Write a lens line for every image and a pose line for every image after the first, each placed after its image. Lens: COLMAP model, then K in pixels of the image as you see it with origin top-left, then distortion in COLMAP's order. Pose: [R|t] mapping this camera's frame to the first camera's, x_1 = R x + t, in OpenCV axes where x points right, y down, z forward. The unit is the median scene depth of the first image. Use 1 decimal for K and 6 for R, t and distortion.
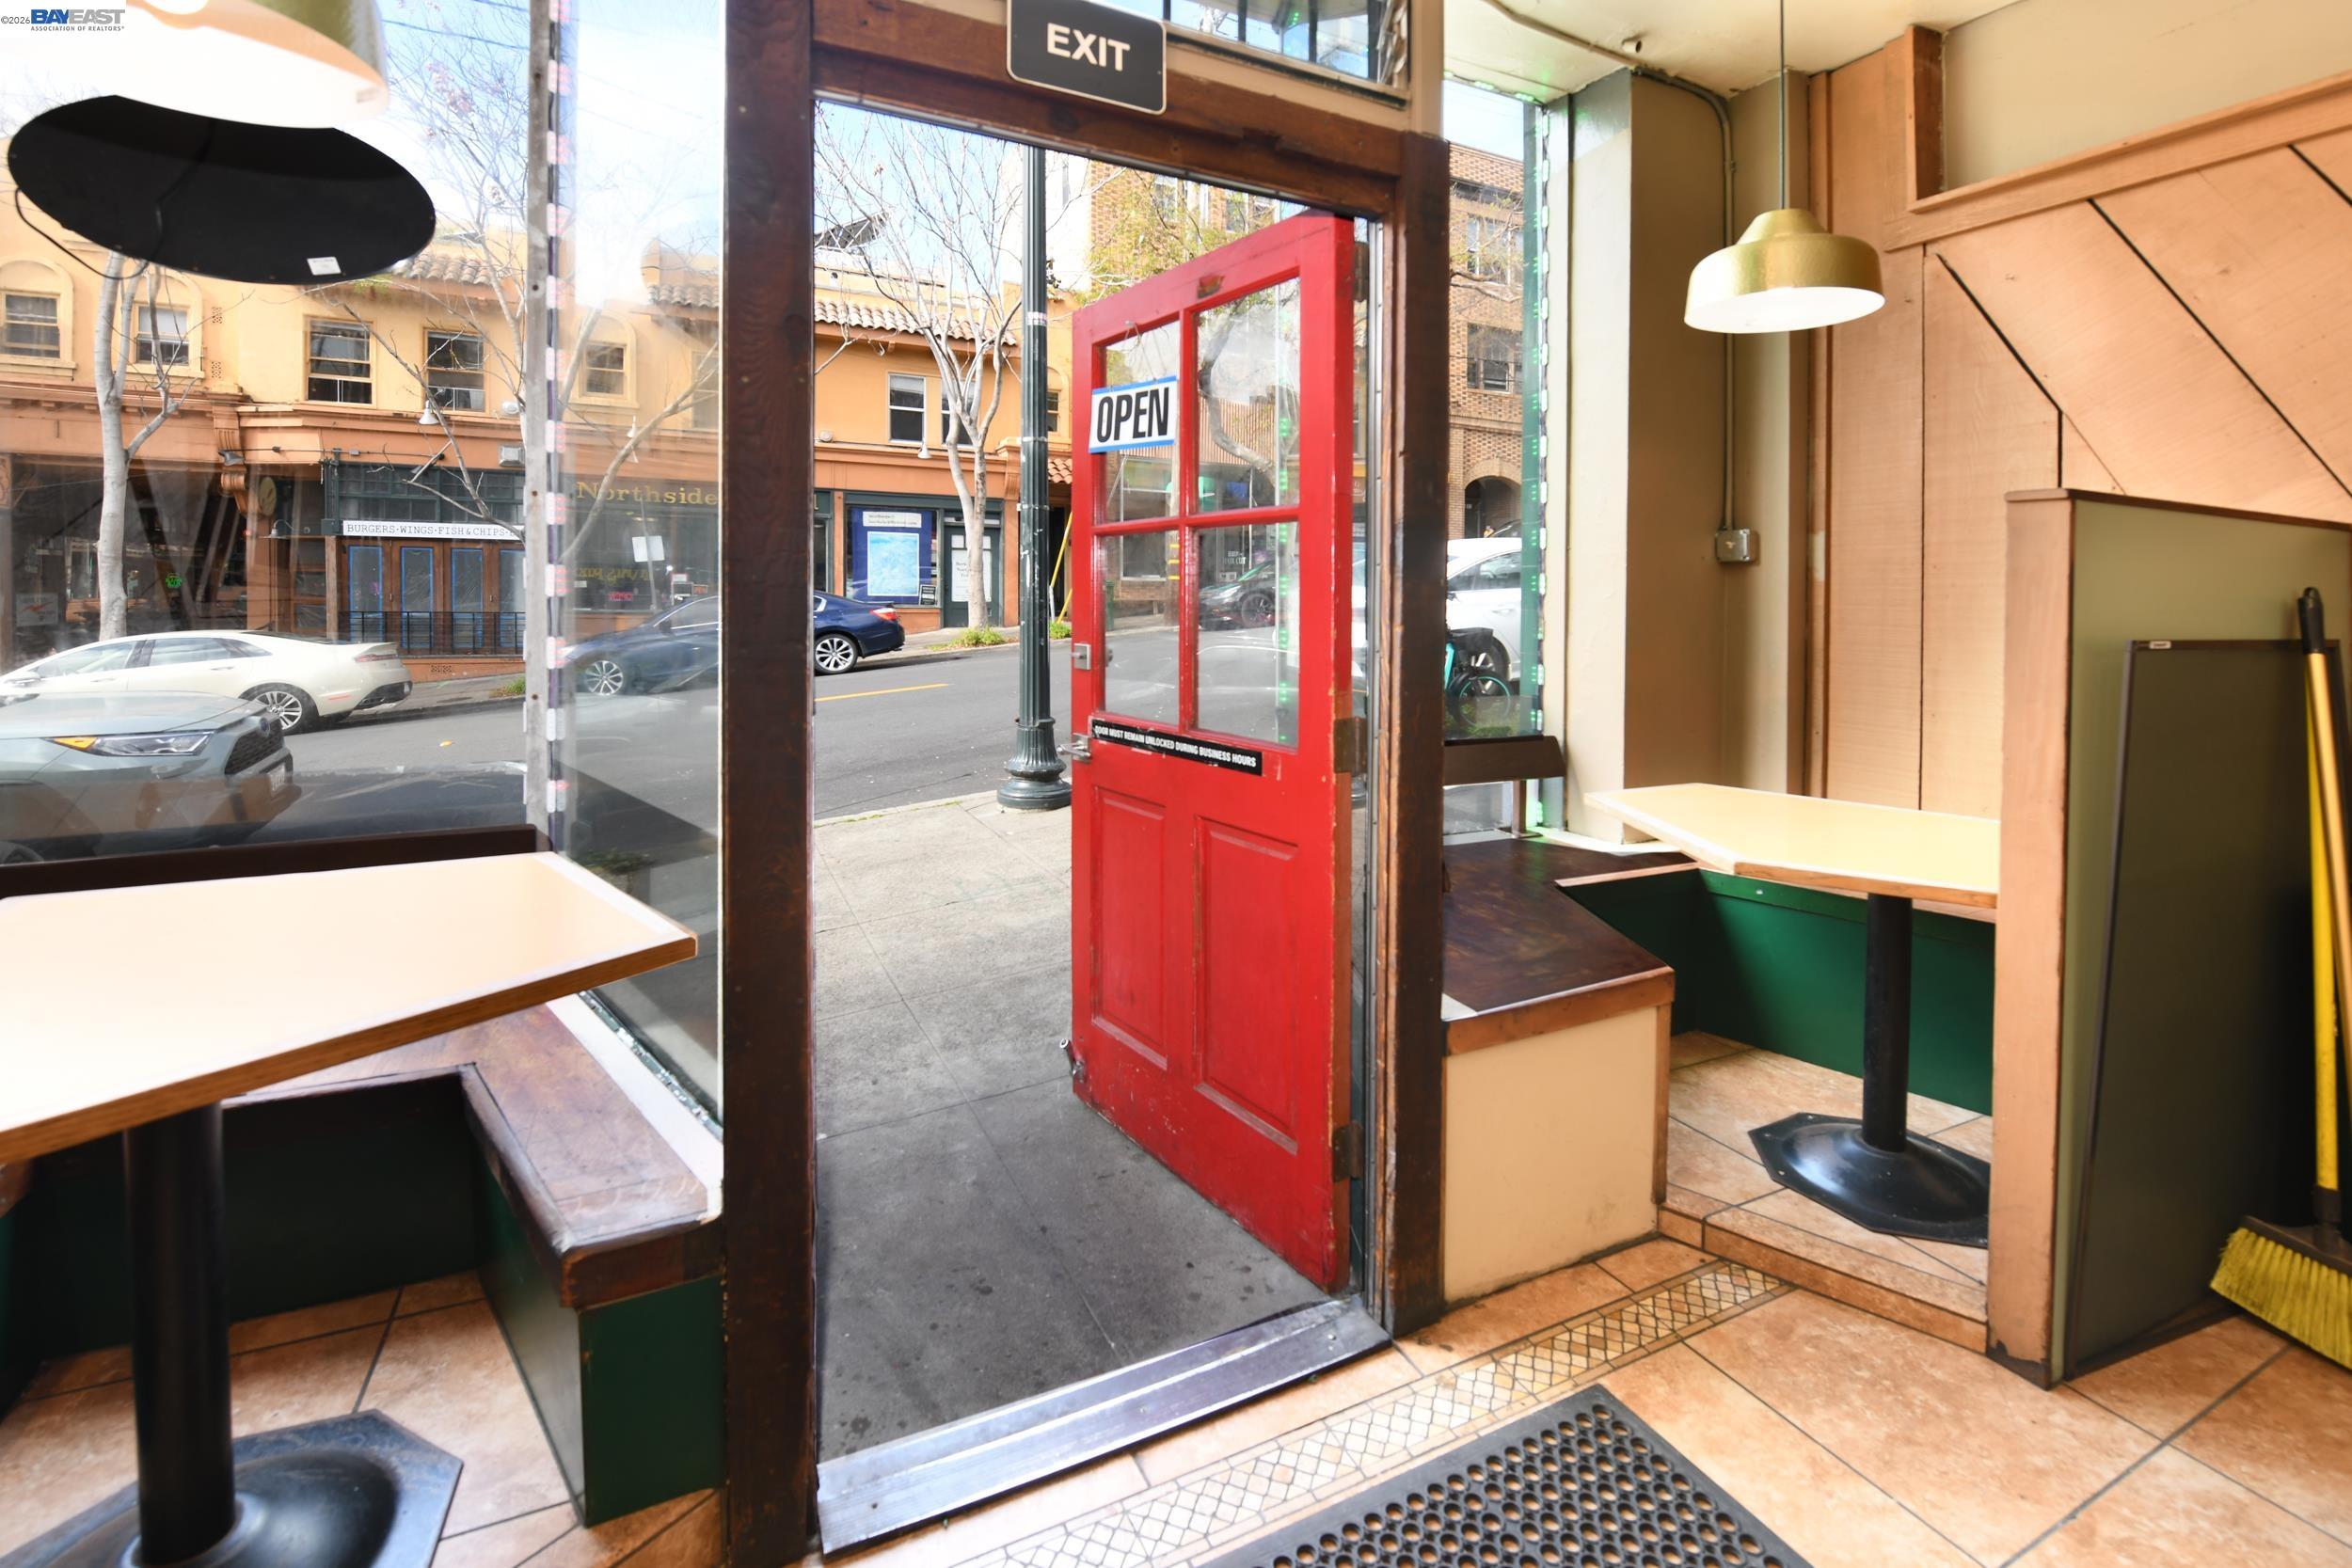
lens RADIAL K [[1036.0, 0, 1180.6], [0, 1036.0, 806.6], [0, 0, 1]] dist [-0.001055, -0.000956]
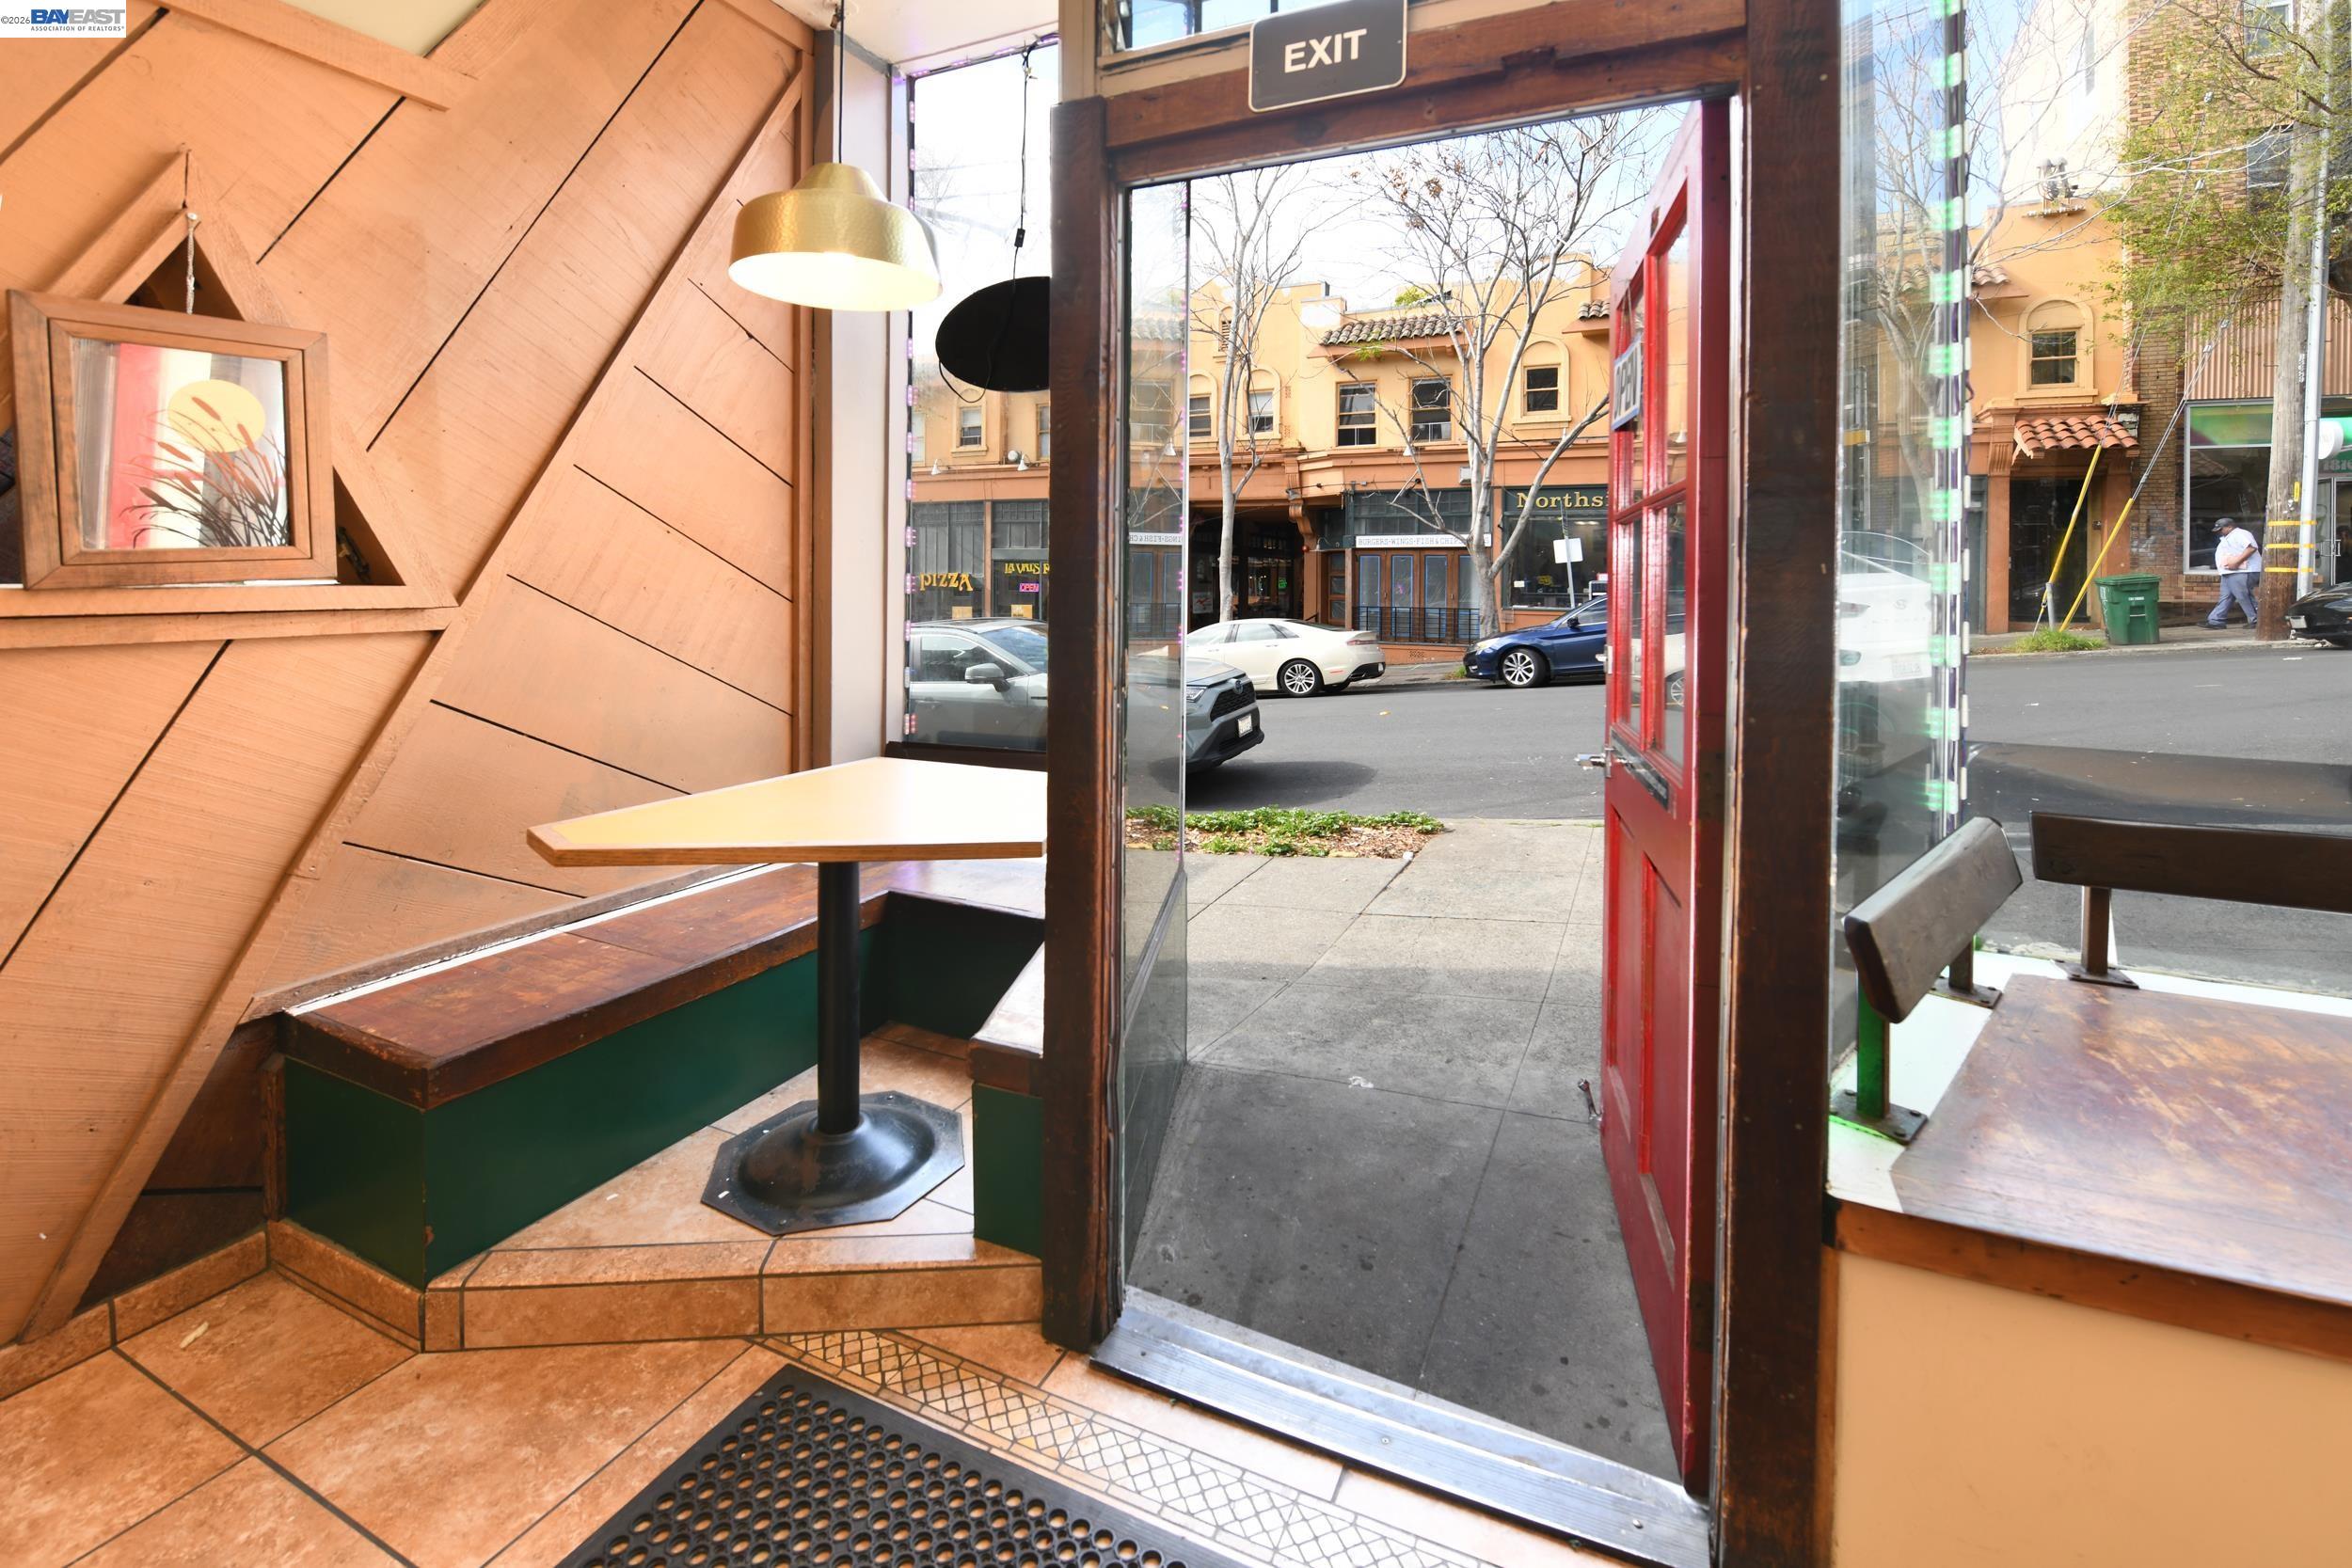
lens RADIAL K [[1025.6, 0, 1176.0], [0, 1025.6, 784.0], [0, 0, 1]] dist [0.001011, -0.000317]
pose [[0.627655, 0.142923, -0.765259, 0.093192], [-0.158101, 0.985920, 0.054463, -0.006092], [0.762268, 0.086804, 0.641414, 0.039152]]
